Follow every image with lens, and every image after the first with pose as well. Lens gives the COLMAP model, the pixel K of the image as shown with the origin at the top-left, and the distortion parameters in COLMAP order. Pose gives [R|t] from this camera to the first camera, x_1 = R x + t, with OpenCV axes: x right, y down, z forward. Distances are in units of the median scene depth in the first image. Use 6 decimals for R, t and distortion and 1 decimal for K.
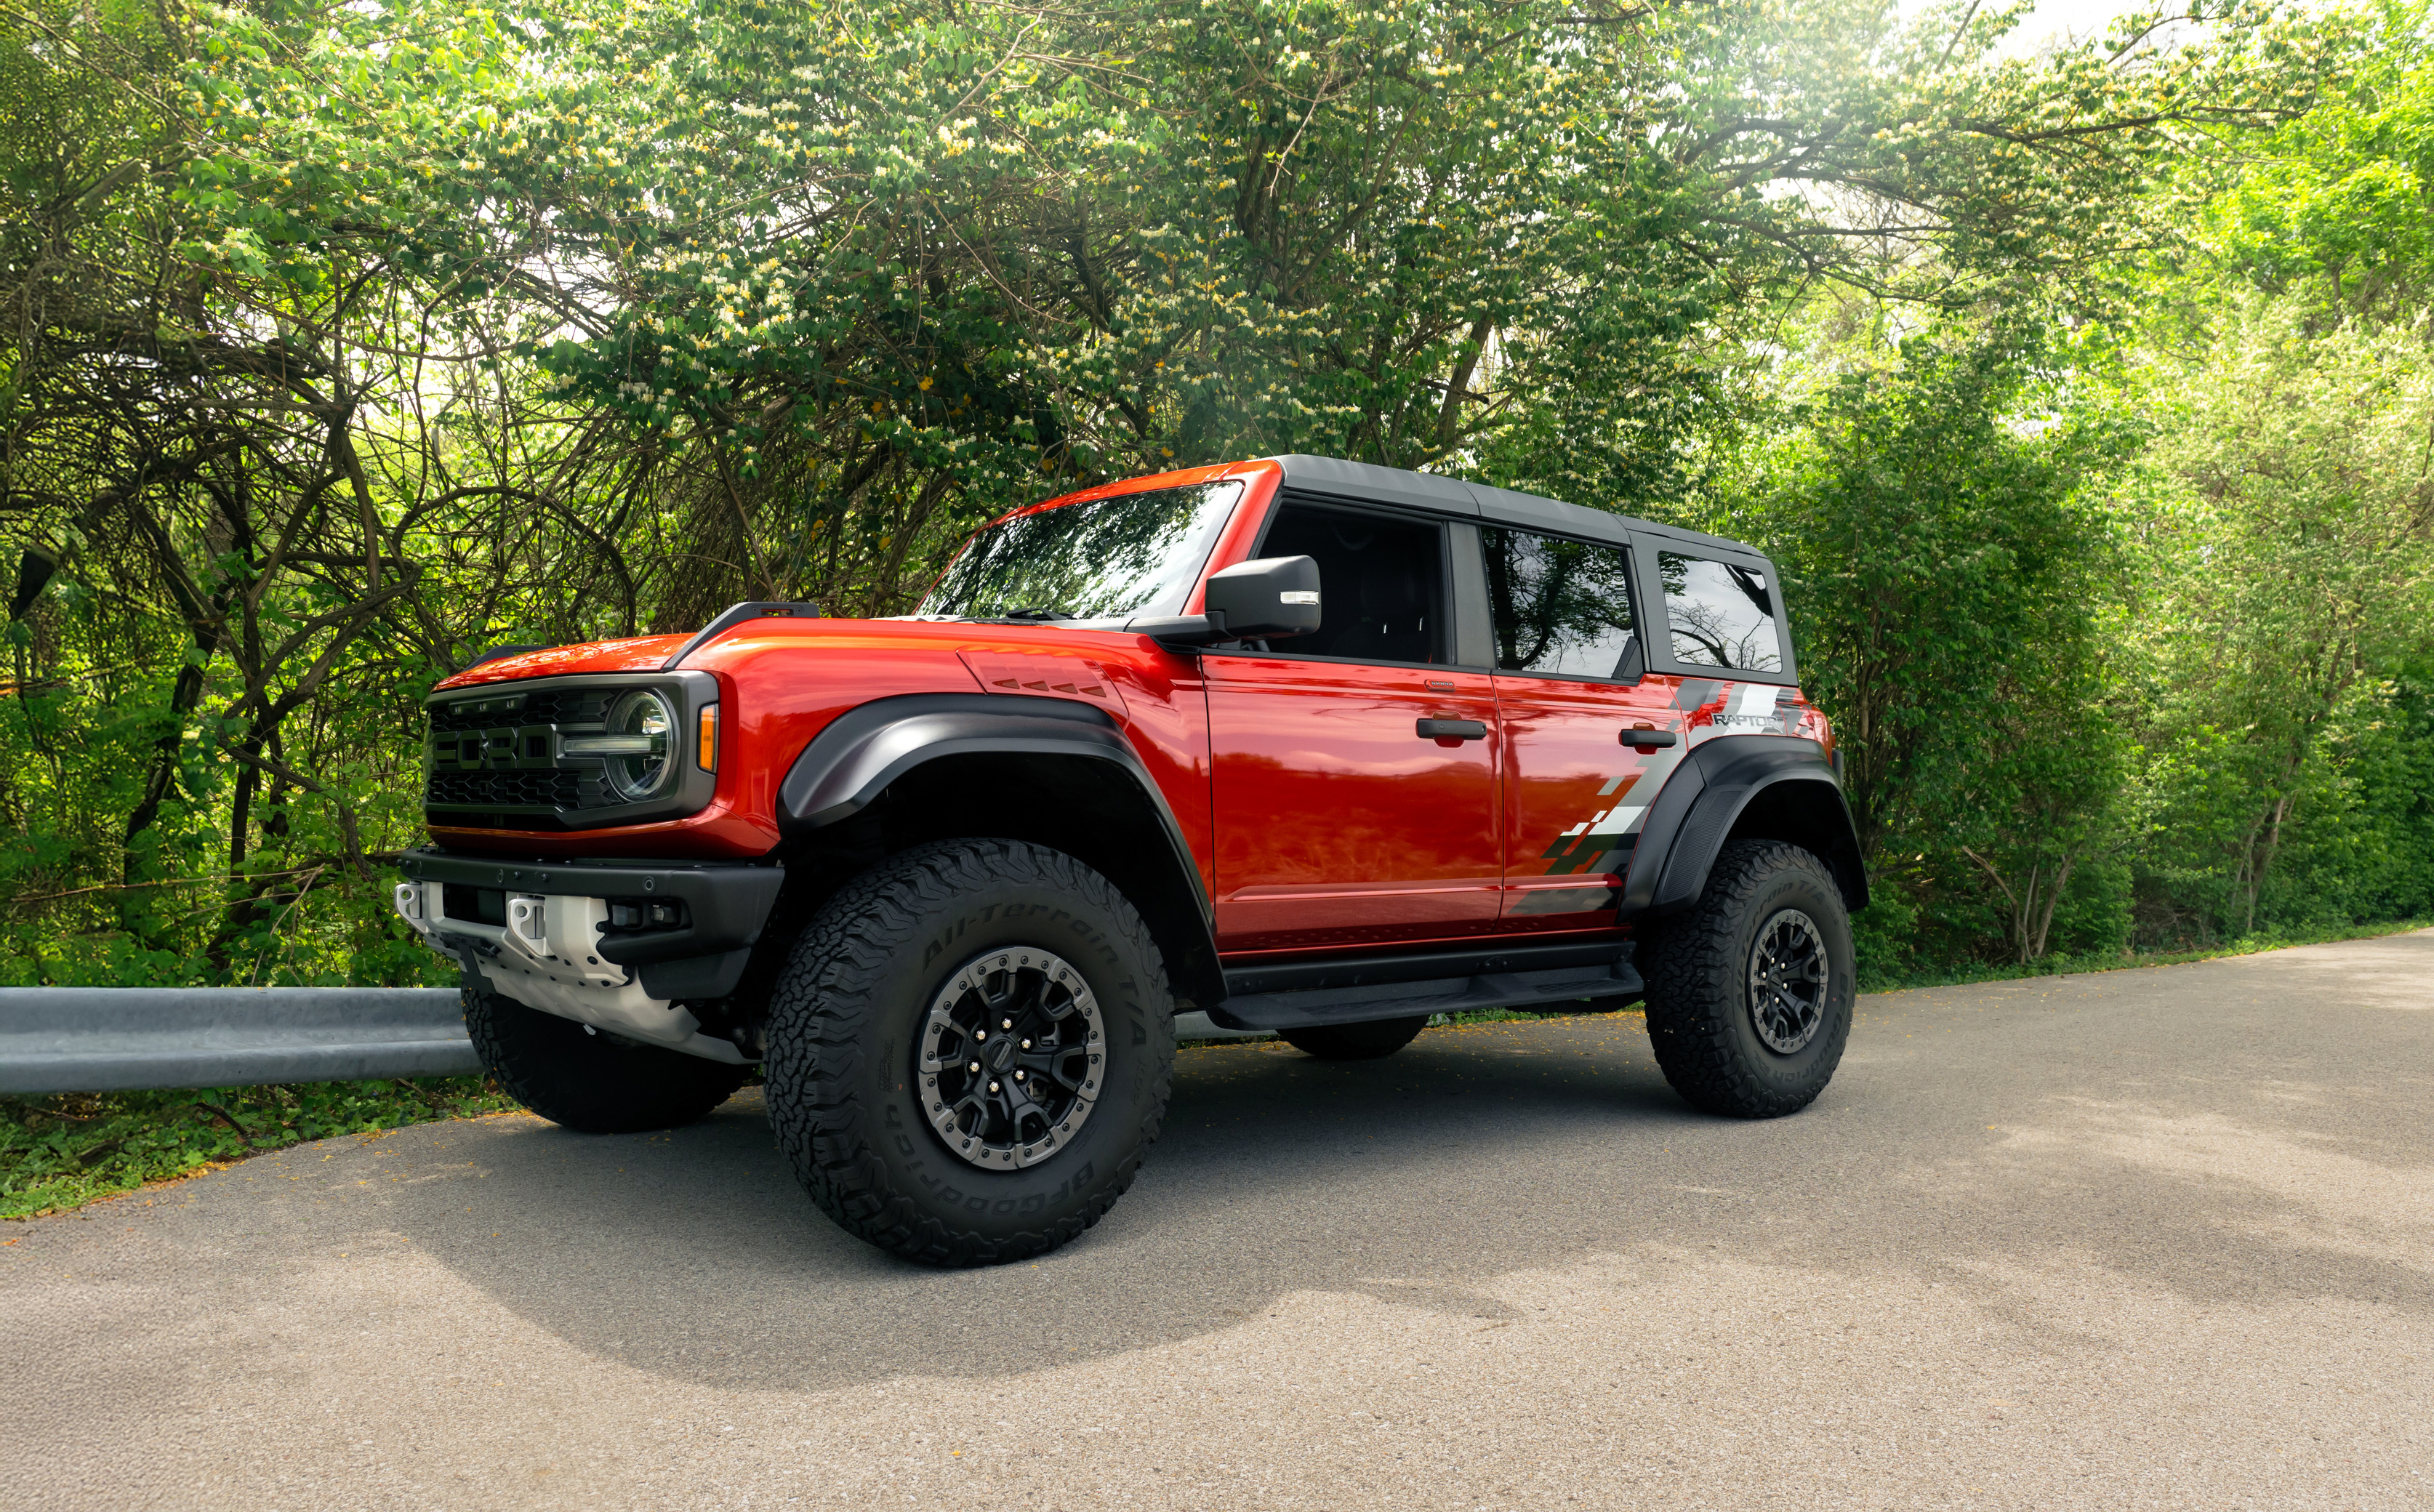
lens RADIAL K [[1800.0, 0, 1252.1], [0, 1800.0, 749.4], [0, 0, 1]] dist [-0.065759, 0.017964]
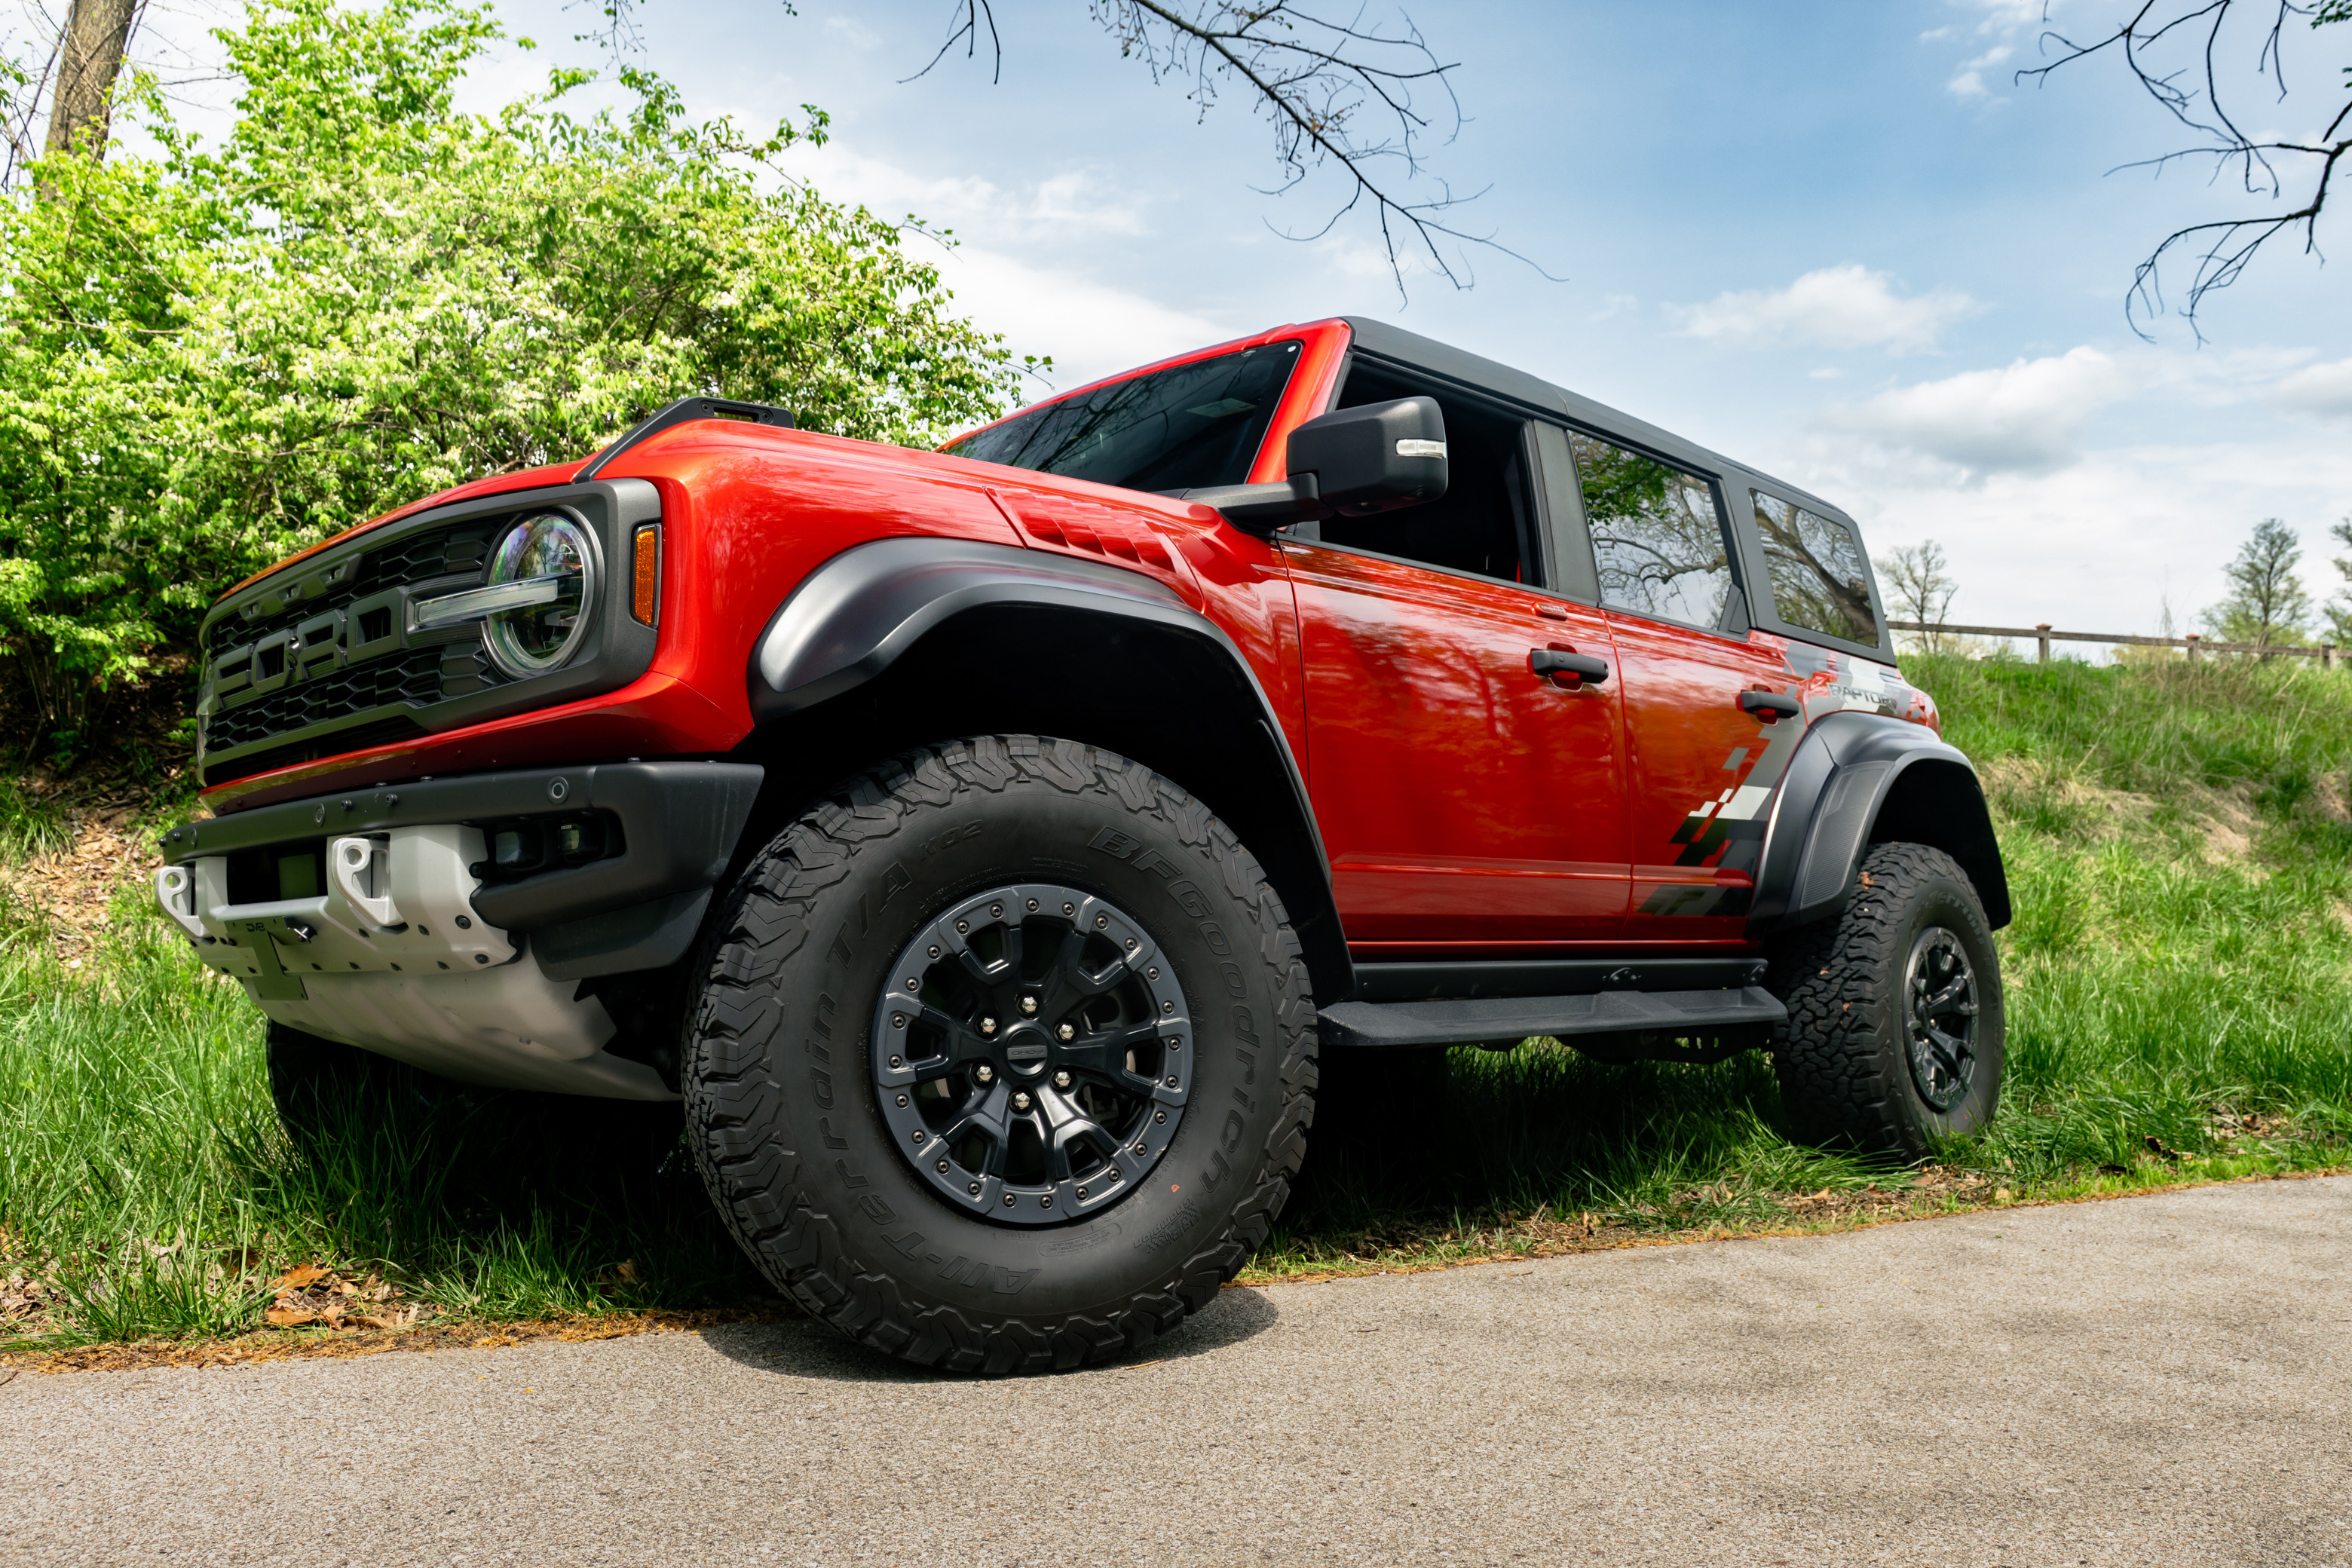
lens RADIAL K [[1816.5, 0, 1193.3], [0, 1816.5, 795.6], [0, 0, 1]] dist [-0.083773, 0.007756]
pose [[0.997406, -0.020462, 0.069017, -0.137411], [0.024784, 0.997746, -0.062362, 0.113600], [-0.067586, 0.063911, 0.995664, 0.302880]]
